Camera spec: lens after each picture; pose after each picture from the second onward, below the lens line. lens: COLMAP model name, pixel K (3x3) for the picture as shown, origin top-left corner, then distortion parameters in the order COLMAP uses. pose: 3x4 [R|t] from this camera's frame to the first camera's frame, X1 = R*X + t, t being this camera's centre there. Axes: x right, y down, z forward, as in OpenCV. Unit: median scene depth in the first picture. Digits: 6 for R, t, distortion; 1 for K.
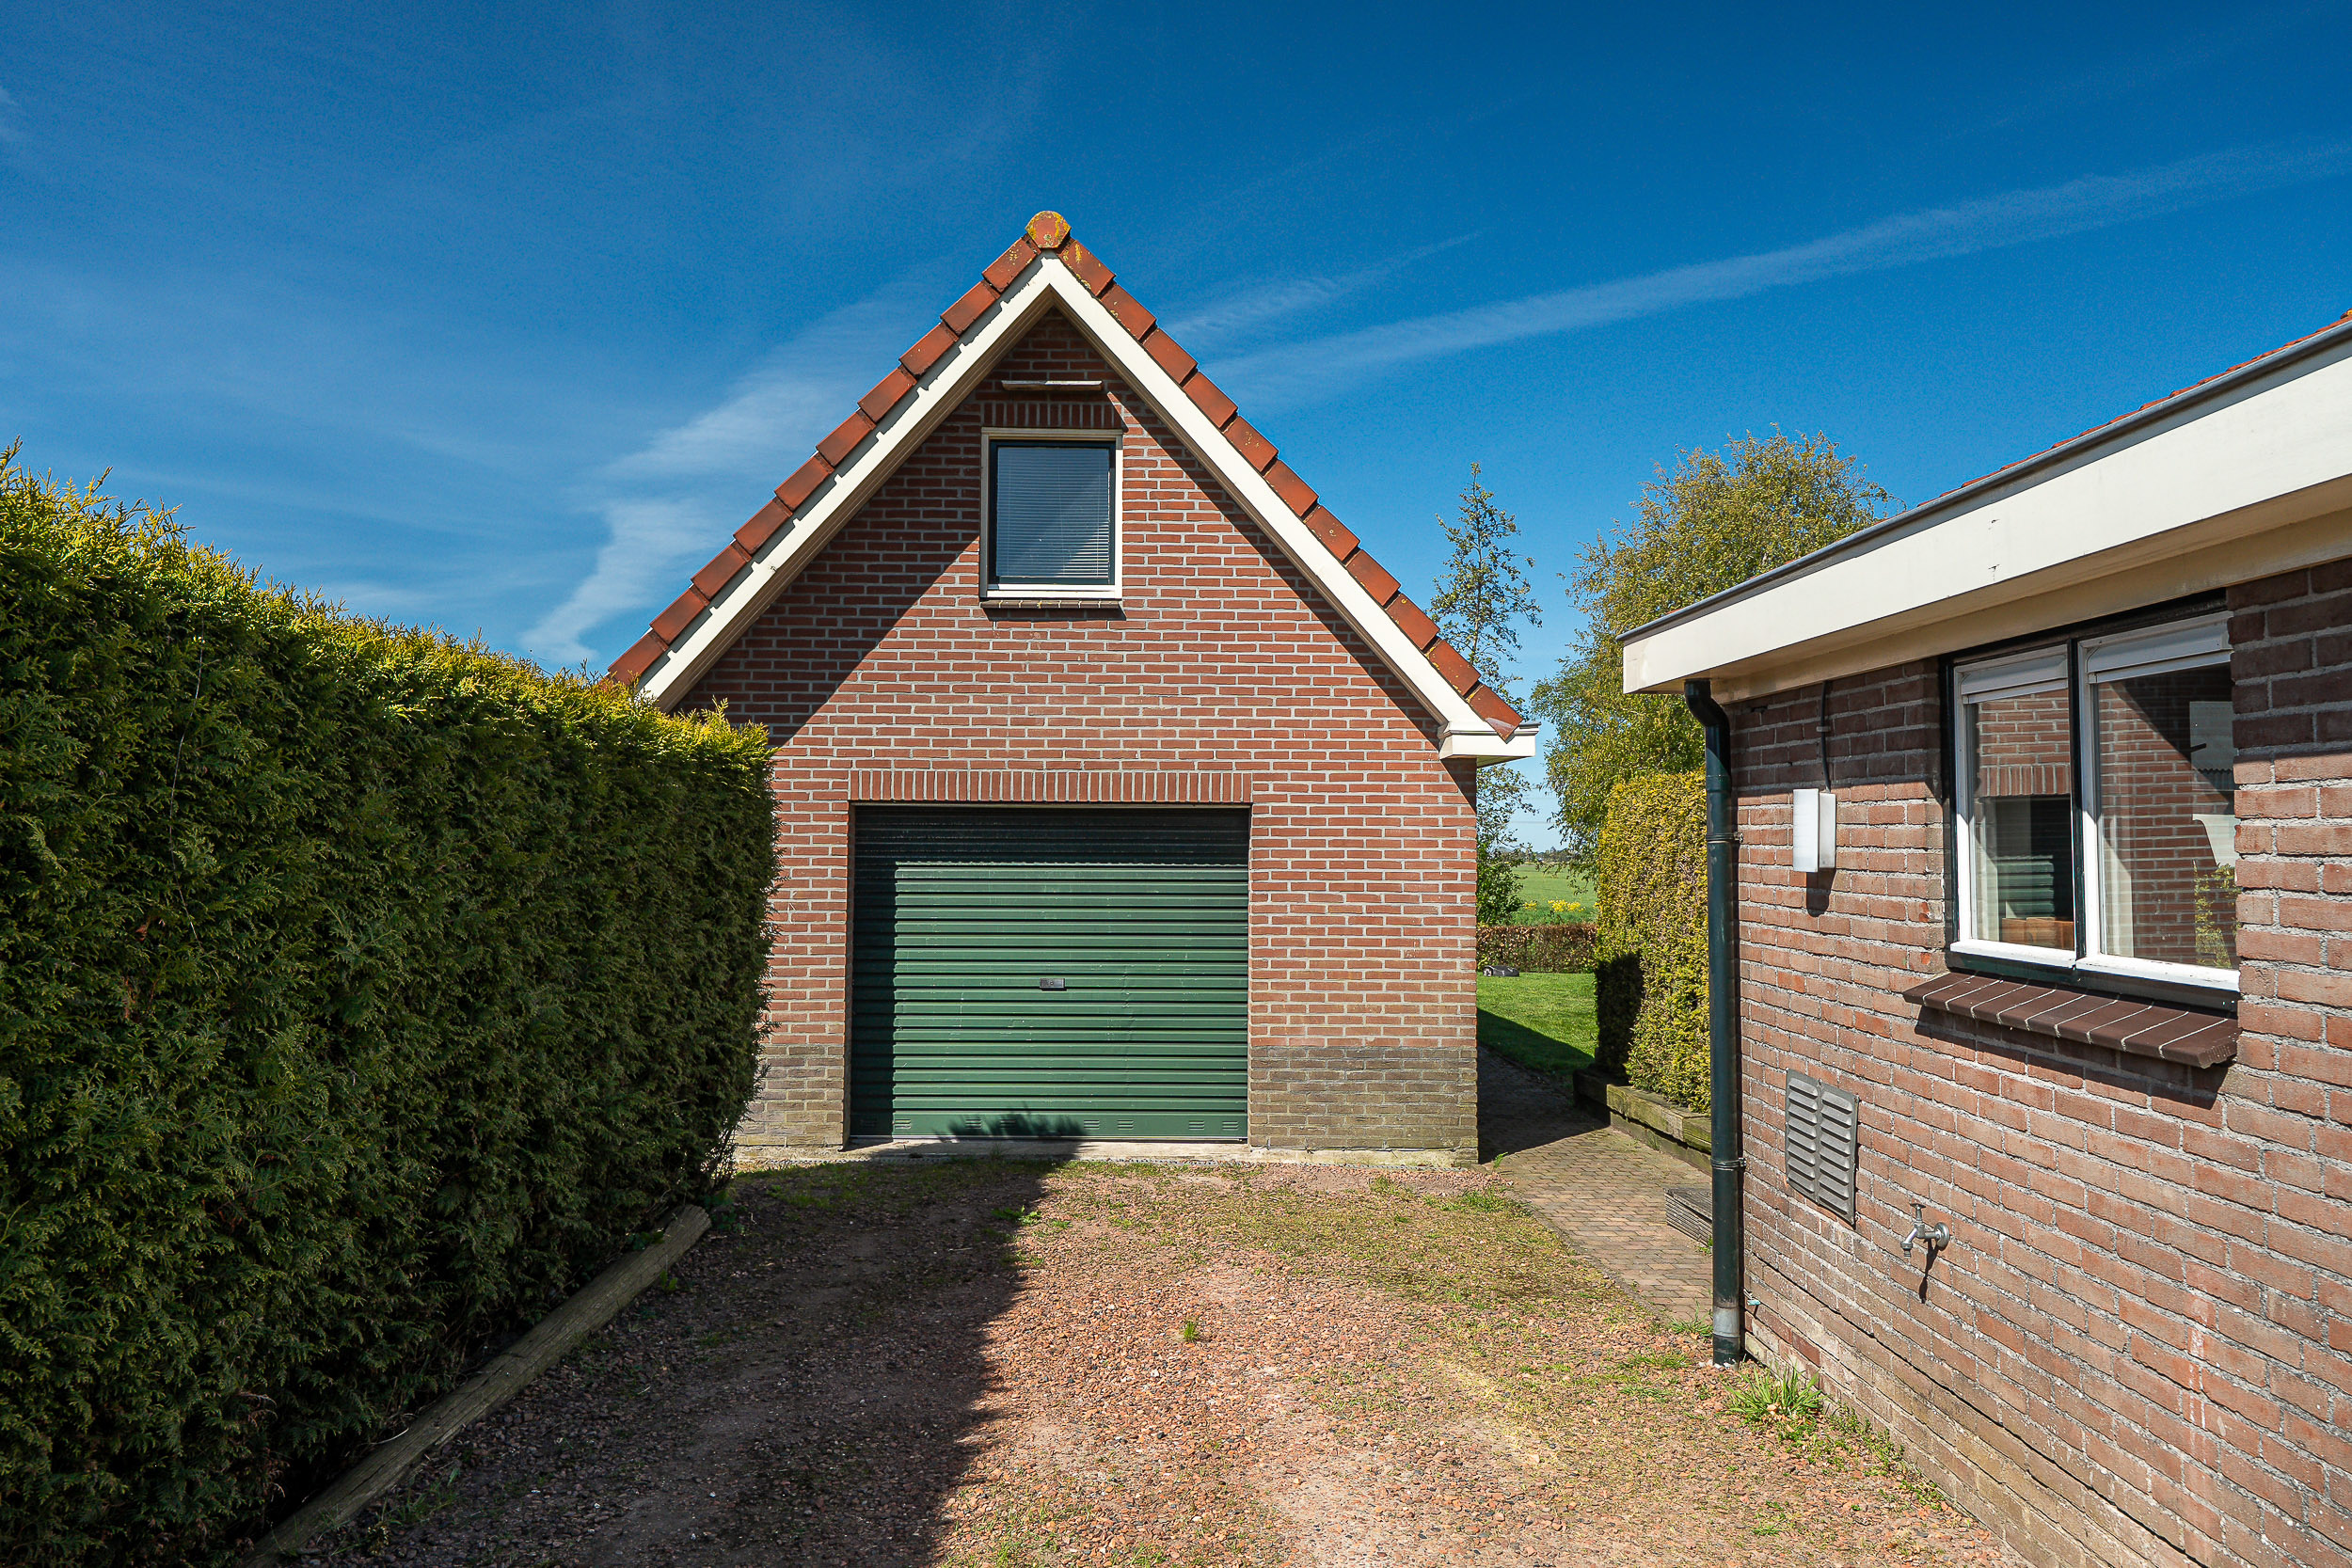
lens RADIAL K [[1634.4, 0, 1176.0], [0, 1634.4, 784.0], [0, 0, 1]] dist [0.000092, -0.000041]
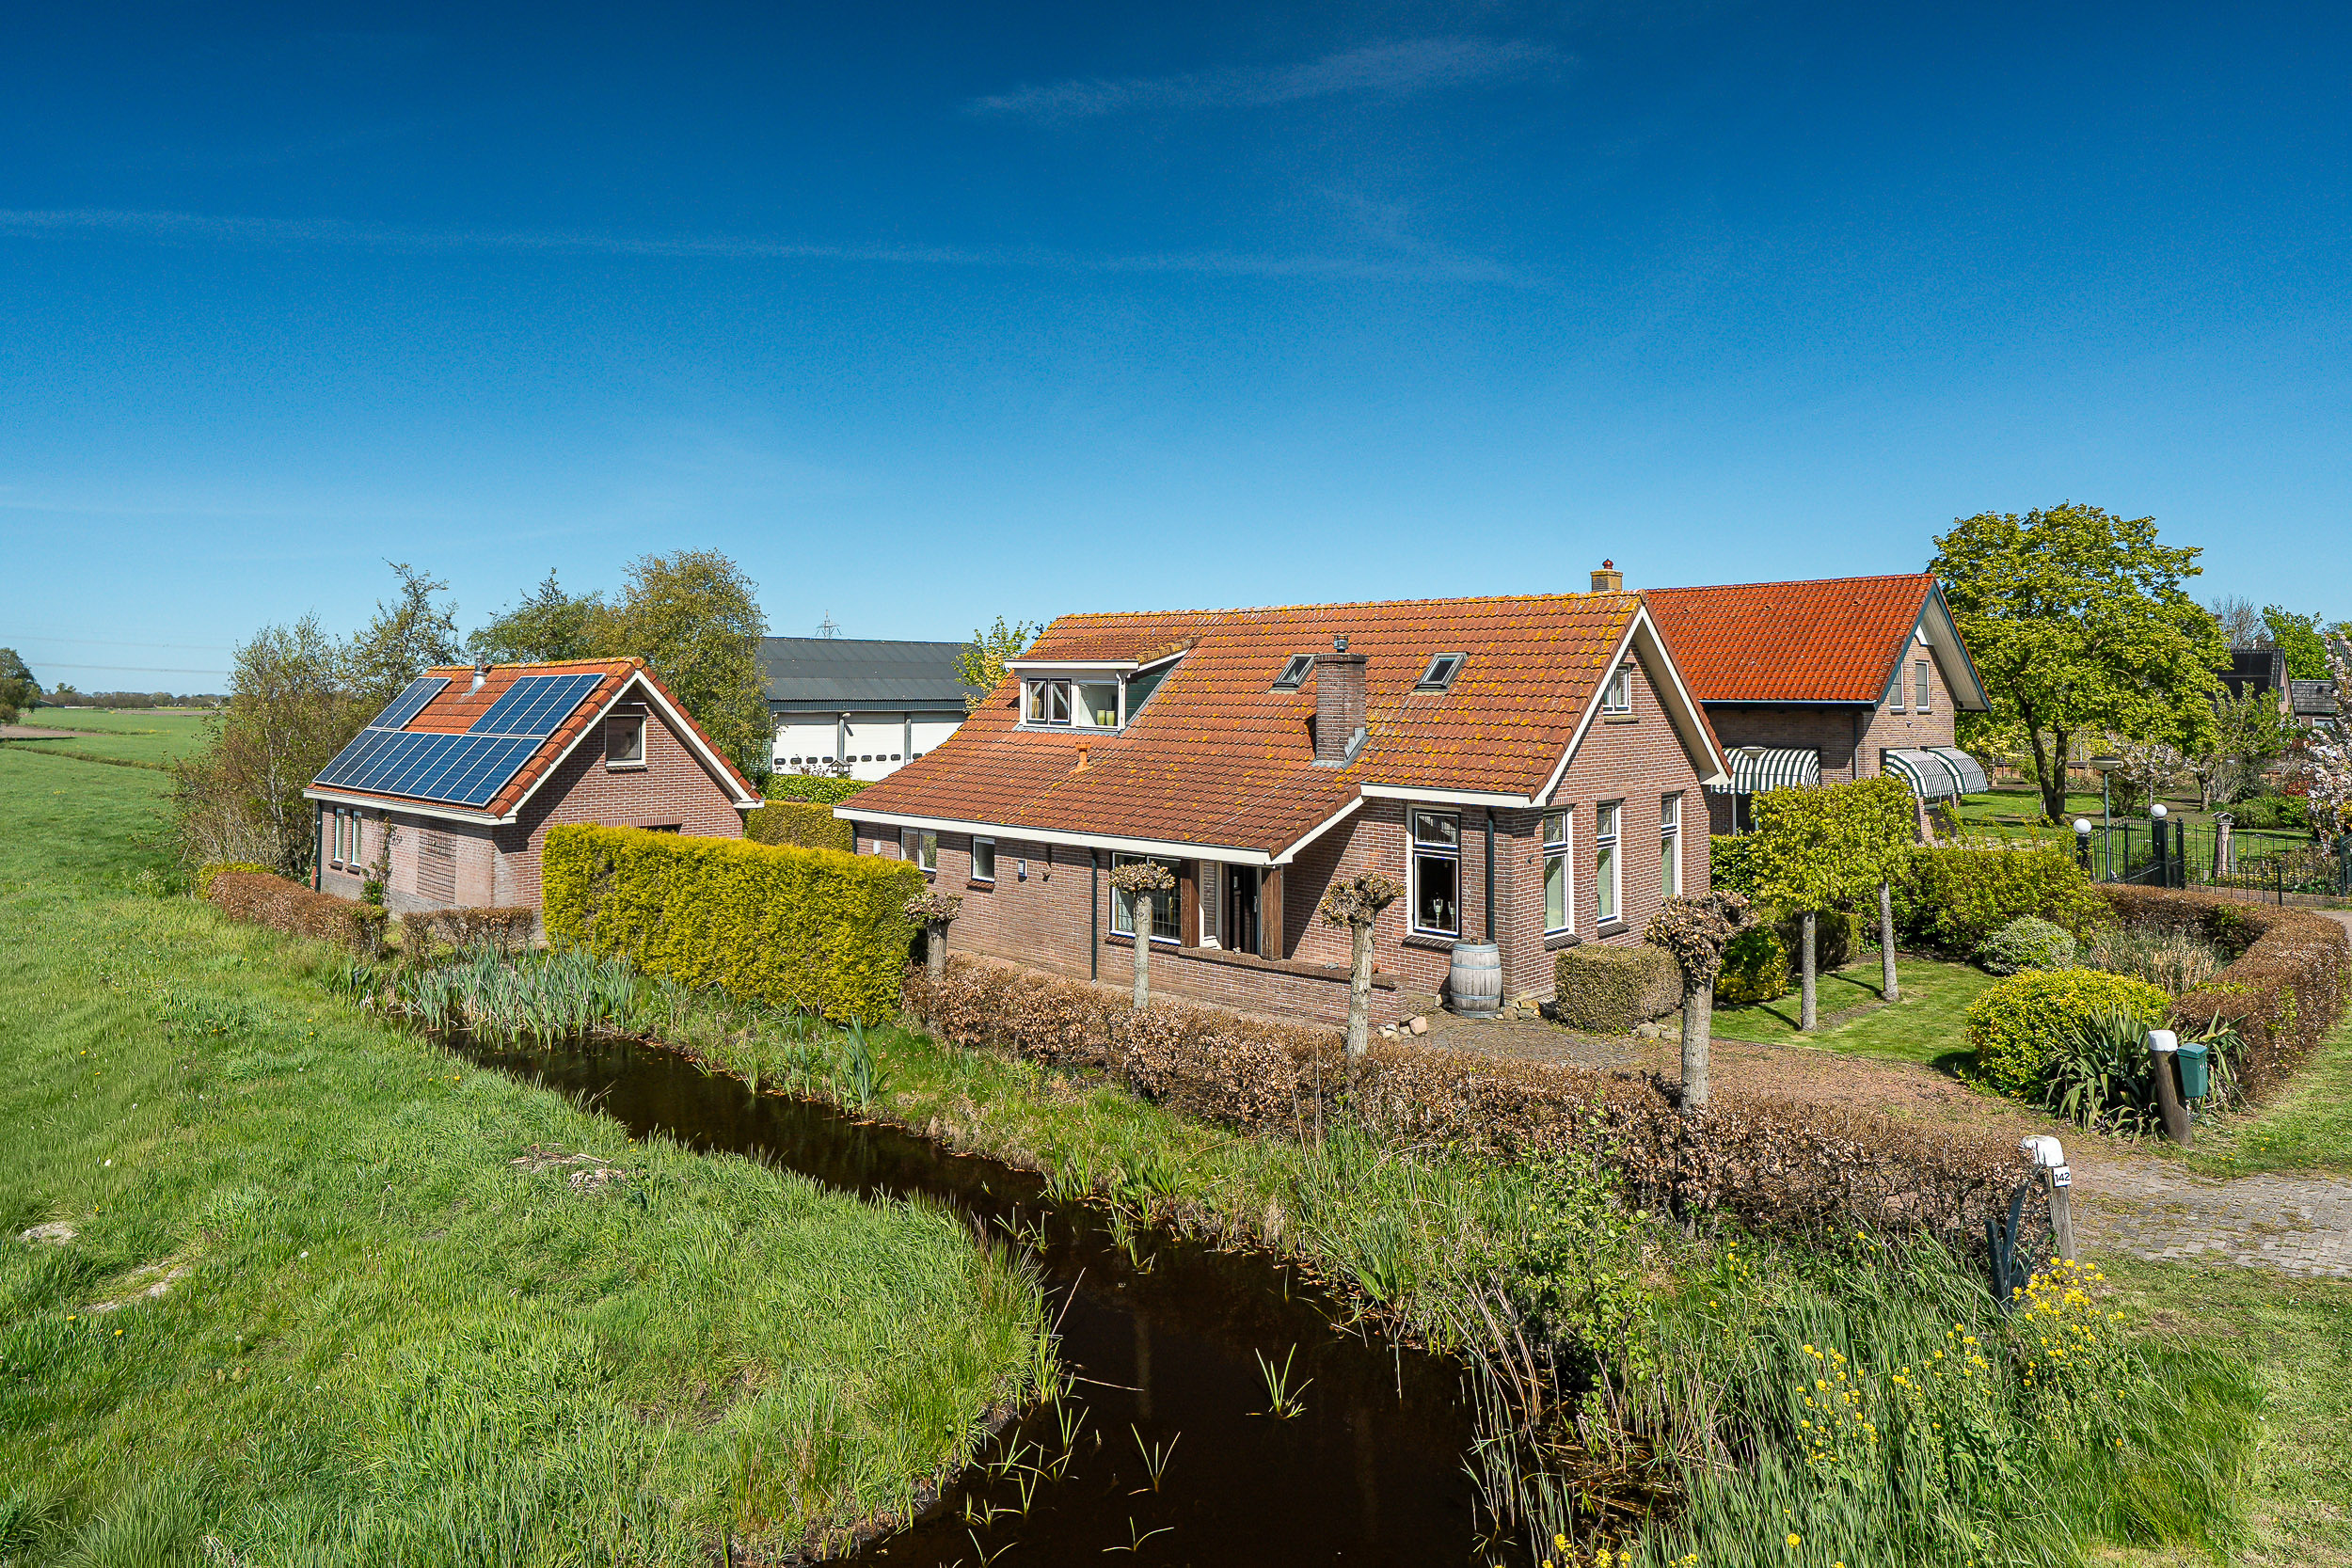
lens RADIAL K [[1413.0, 0, 1169.2], [0, 1413.0, 640.4], [0, 0, 1]] dist [0.000504, 0.001636]
pose [[0.713658, 0.020871, 0.700183, -1.323304], [-0.022271, 0.999727, -0.007100, -0.379561], [-0.700140, -0.010527, 0.713928, -1.840879]]
